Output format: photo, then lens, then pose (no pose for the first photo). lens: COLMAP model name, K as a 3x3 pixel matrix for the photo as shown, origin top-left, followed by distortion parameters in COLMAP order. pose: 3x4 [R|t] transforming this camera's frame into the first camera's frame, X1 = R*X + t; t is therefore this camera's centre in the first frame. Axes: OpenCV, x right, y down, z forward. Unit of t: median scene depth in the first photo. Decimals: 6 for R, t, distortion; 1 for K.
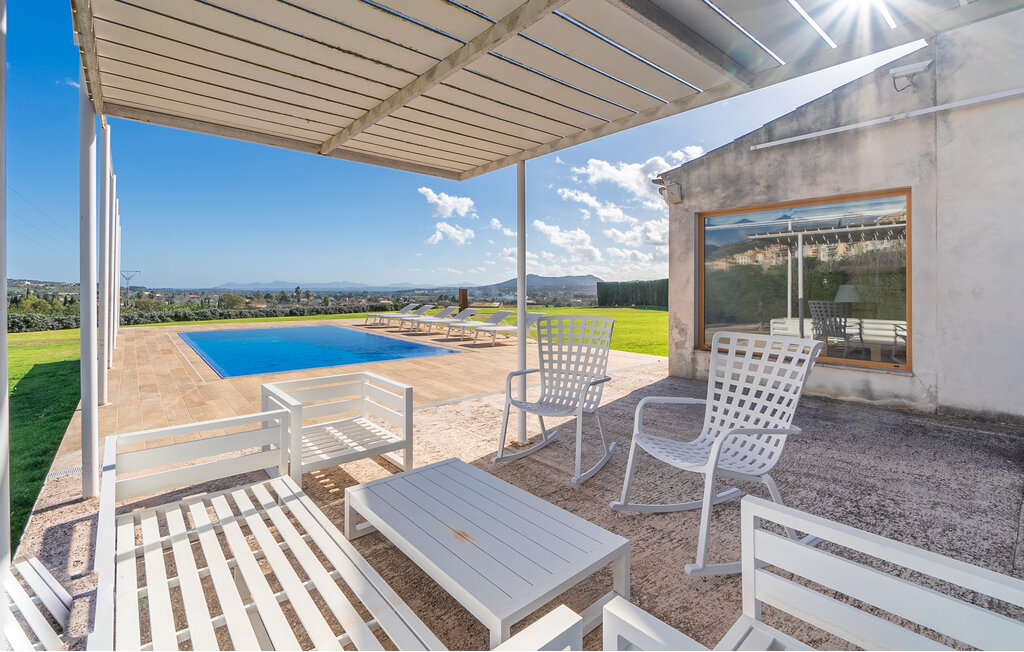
lens RADIAL K [[453.8, 0, 502.2], [0, 453.8, 284.8], [0, 0, 1]] dist [-0.003795, 0.001533]
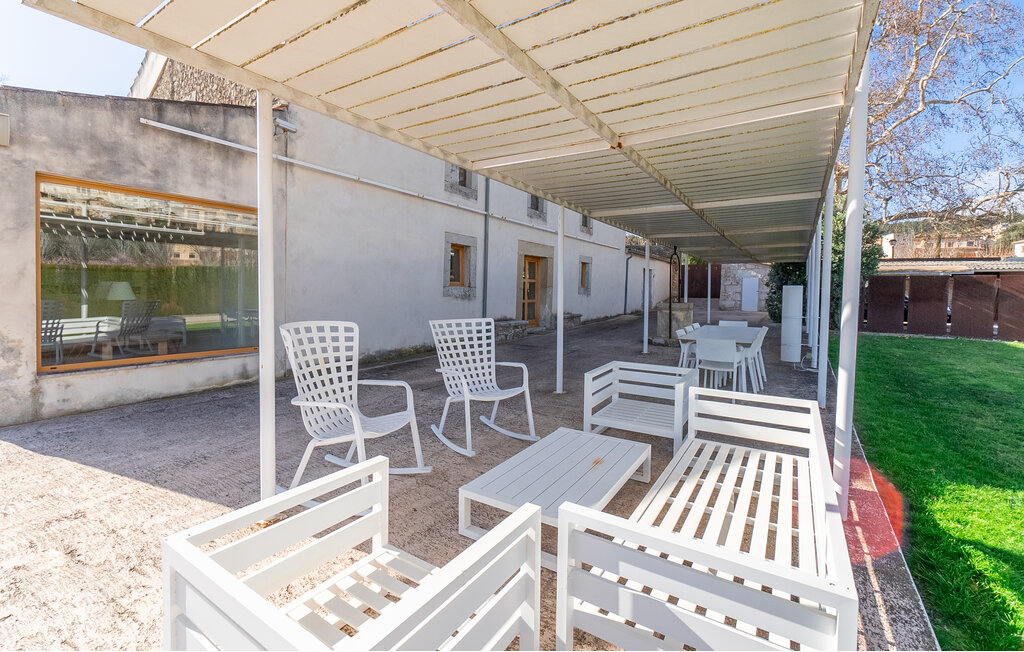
lens RADIAL K [[453.8, 0, 517.1], [0, 453.8, 303.2], [0, 0, 1]] dist [-0.003795, 0.001533]
pose [[-0.304094, -0.034076, 0.952032, -0.106426], [-0.024038, 0.999316, 0.028090, -0.000172], [-0.952339, -0.014343, -0.304705, 0.130180]]
